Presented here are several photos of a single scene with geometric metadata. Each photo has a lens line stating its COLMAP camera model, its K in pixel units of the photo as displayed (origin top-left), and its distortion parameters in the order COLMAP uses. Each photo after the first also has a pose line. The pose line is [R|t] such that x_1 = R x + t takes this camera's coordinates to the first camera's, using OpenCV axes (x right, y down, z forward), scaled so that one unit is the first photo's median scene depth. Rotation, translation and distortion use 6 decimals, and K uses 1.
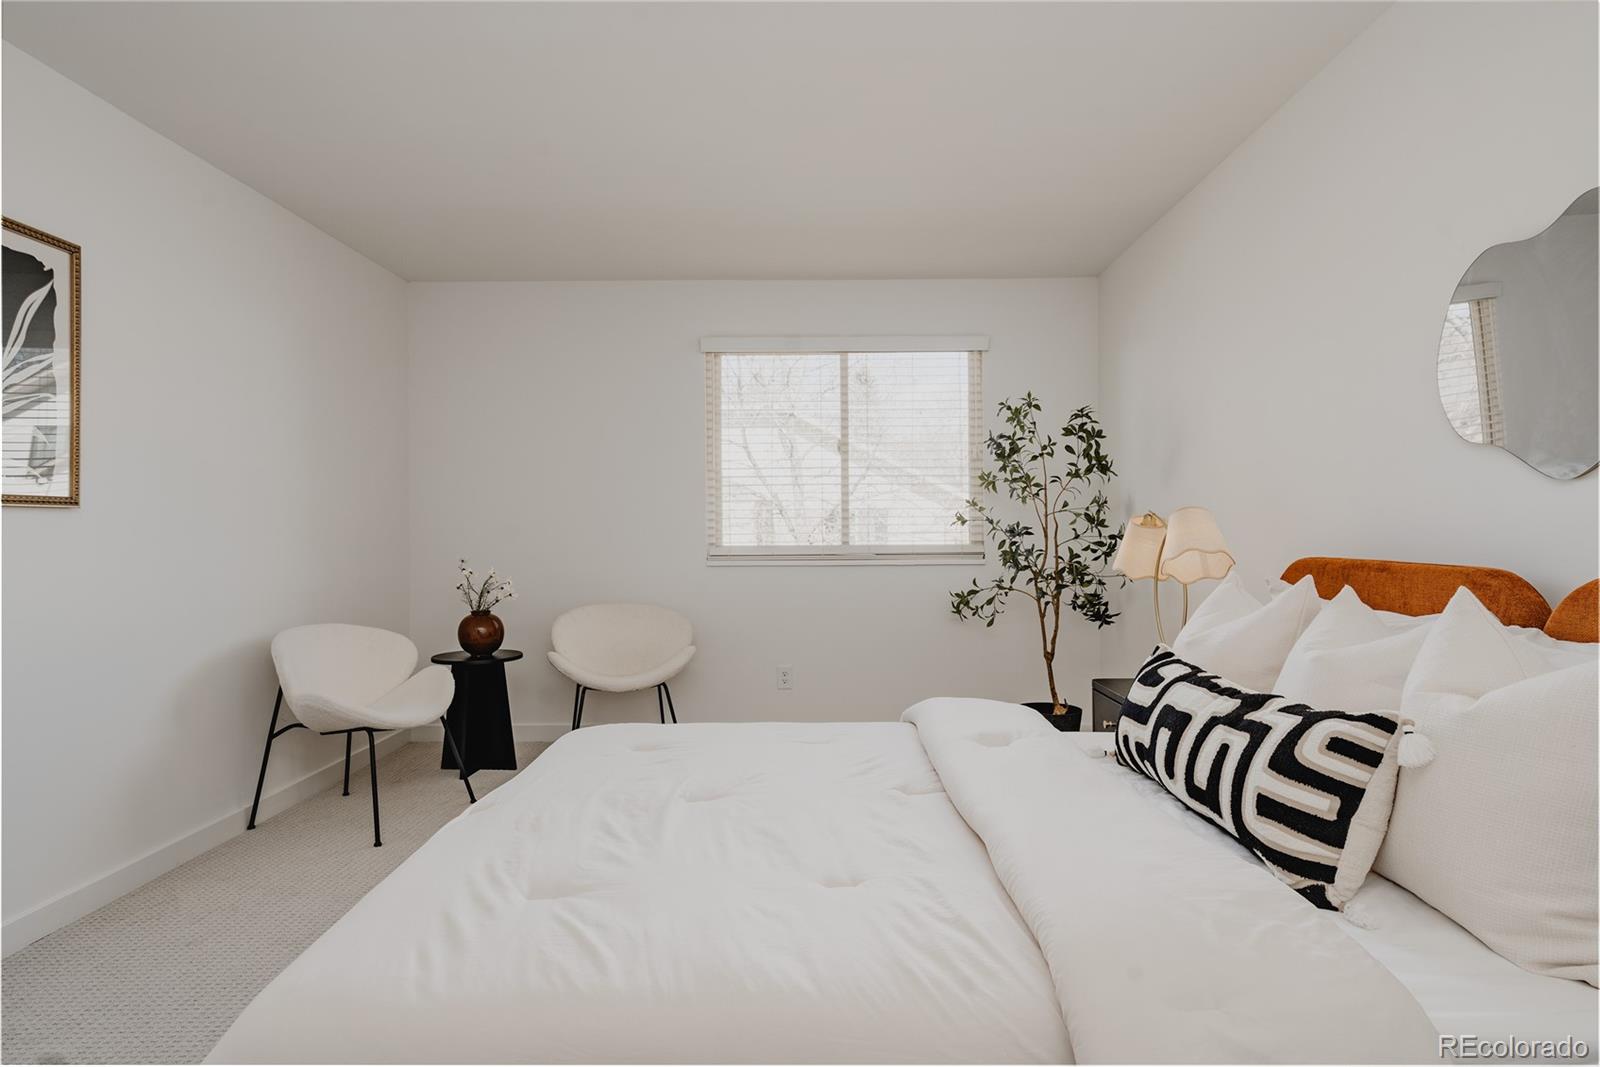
lens RADIAL K [[901.7, 0, 800.0], [0, 901.7, 533.5], [0, 0, 1]] dist [0.033245, -0.000221]
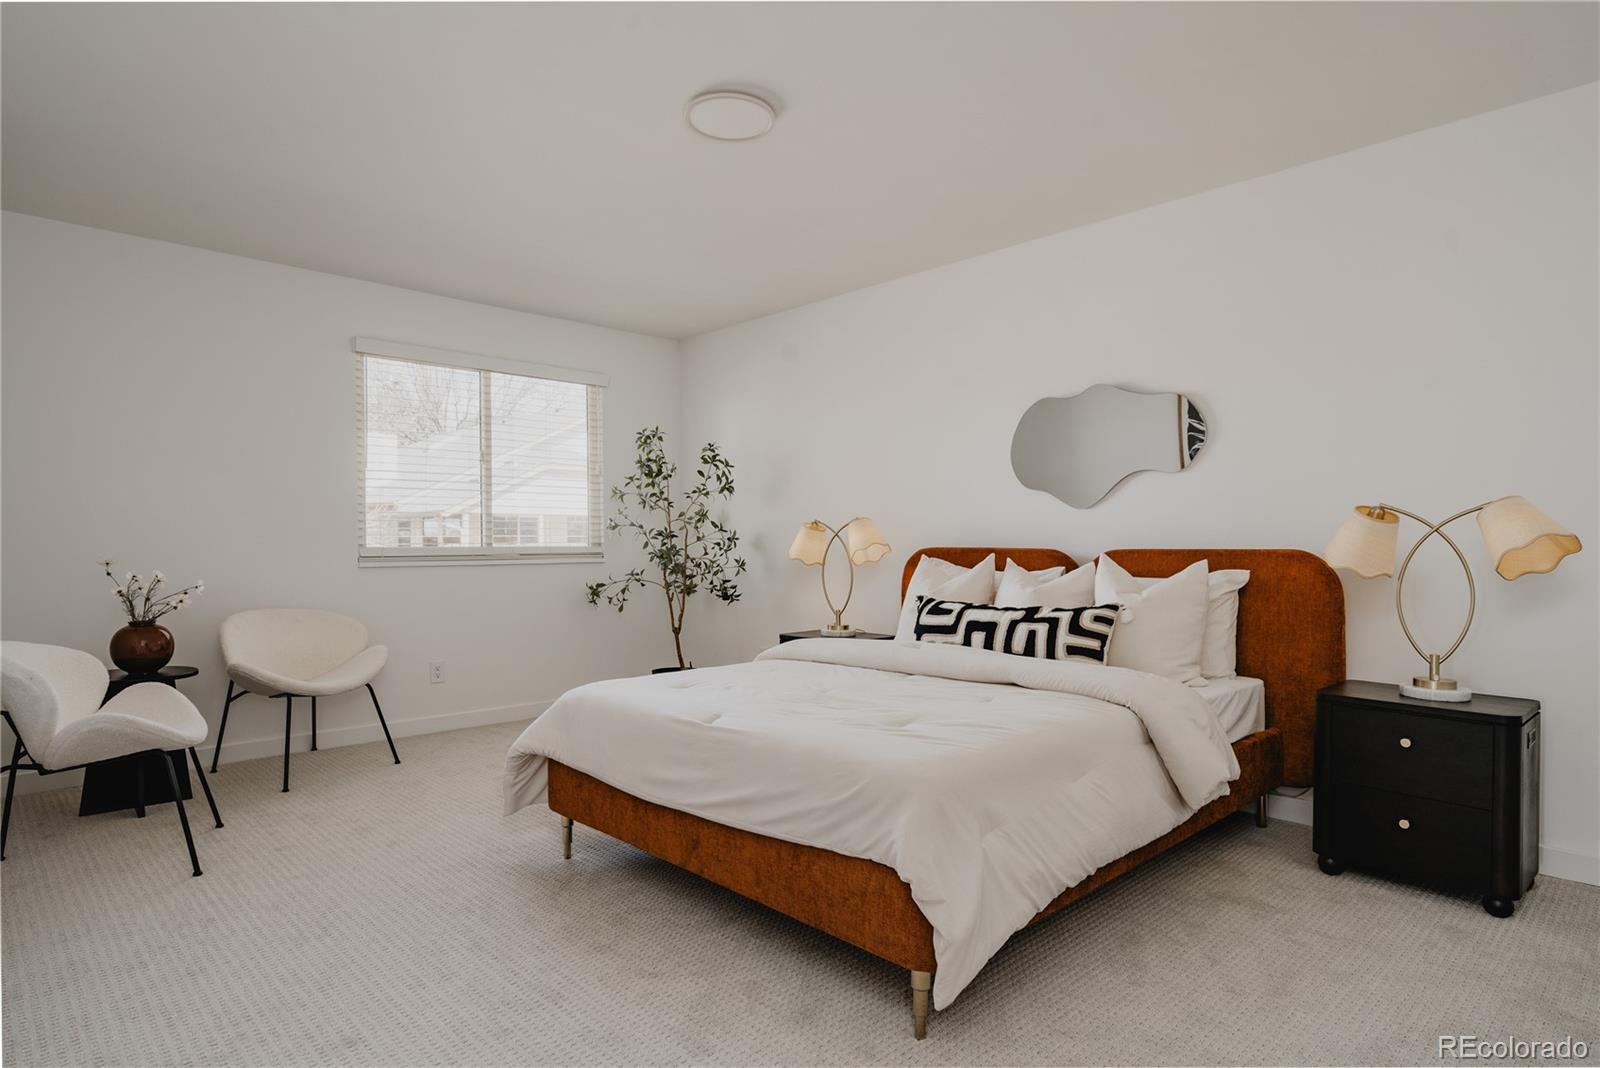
lens RADIAL K [[882.3, 0, 800.0], [0, 882.3, 534.0], [0, 0, 1]] dist [0.000776, -0.000158]
pose [[0.707731, 0.010167, 0.706409, -0.501865], [-0.001665, 0.999918, -0.012723, 0.012387], [-0.706480, 0.007829, 0.707690, -0.028178]]
